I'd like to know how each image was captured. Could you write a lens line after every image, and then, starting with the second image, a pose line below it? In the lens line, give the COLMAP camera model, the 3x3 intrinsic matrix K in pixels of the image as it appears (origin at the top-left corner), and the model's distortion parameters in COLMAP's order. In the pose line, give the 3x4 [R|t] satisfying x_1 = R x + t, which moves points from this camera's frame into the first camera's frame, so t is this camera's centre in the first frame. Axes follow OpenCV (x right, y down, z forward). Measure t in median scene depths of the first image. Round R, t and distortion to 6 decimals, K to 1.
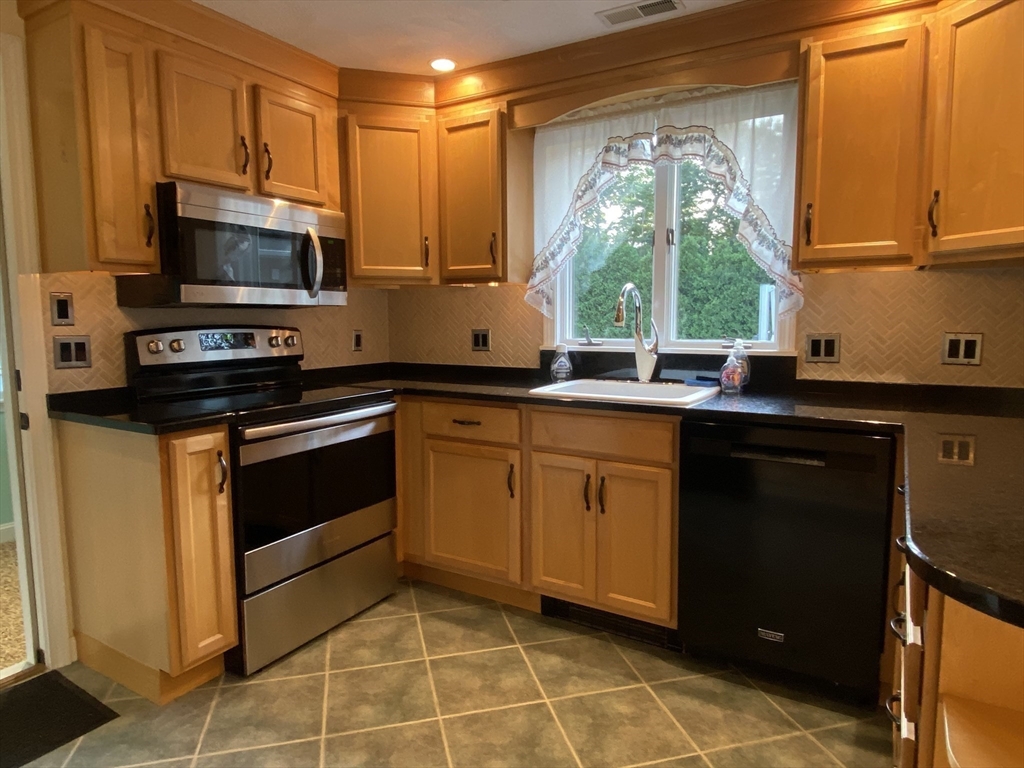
lens RADIAL K [[637.7, 0, 512.0], [0, 637.7, 384.0], [0, 0, 1]] dist [0.000828, -0.031371]
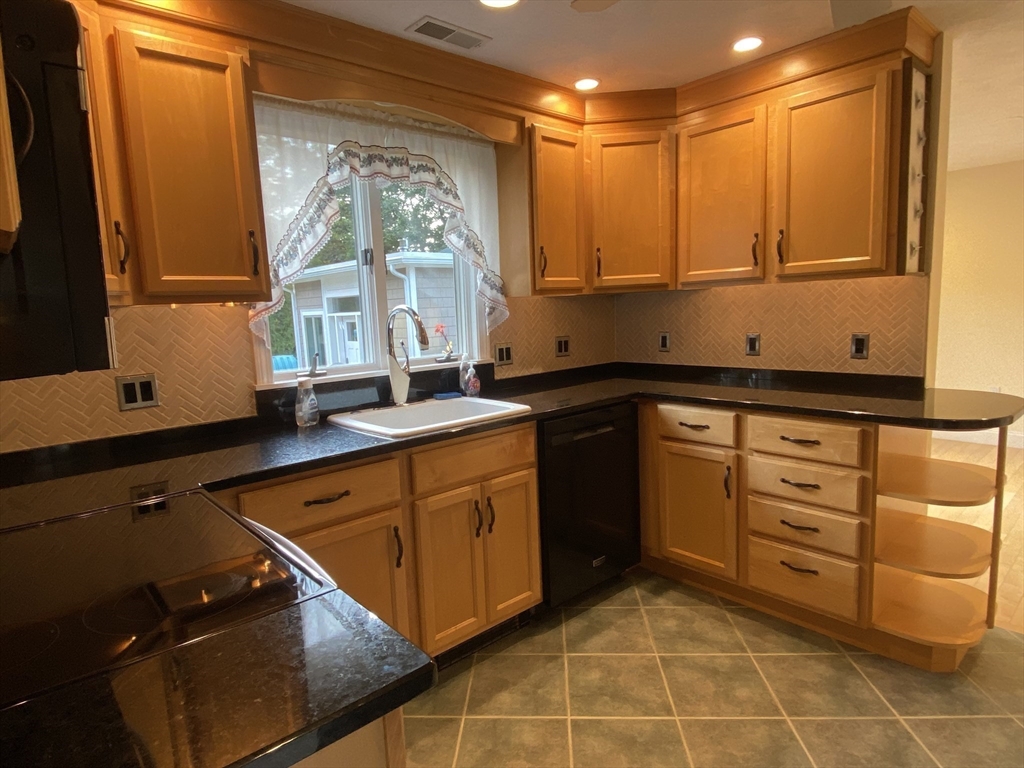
lens RADIAL K [[581.7, 0, 512.0], [0, 581.7, 384.0], [0, 0, 1]] dist [0.002609, -0.000686]
pose [[0.289482, -0.128208, 0.948558, -0.752341], [0.141185, 0.985869, 0.090164, -0.116903], [-0.946714, 0.107822, 0.303493, 0.721543]]
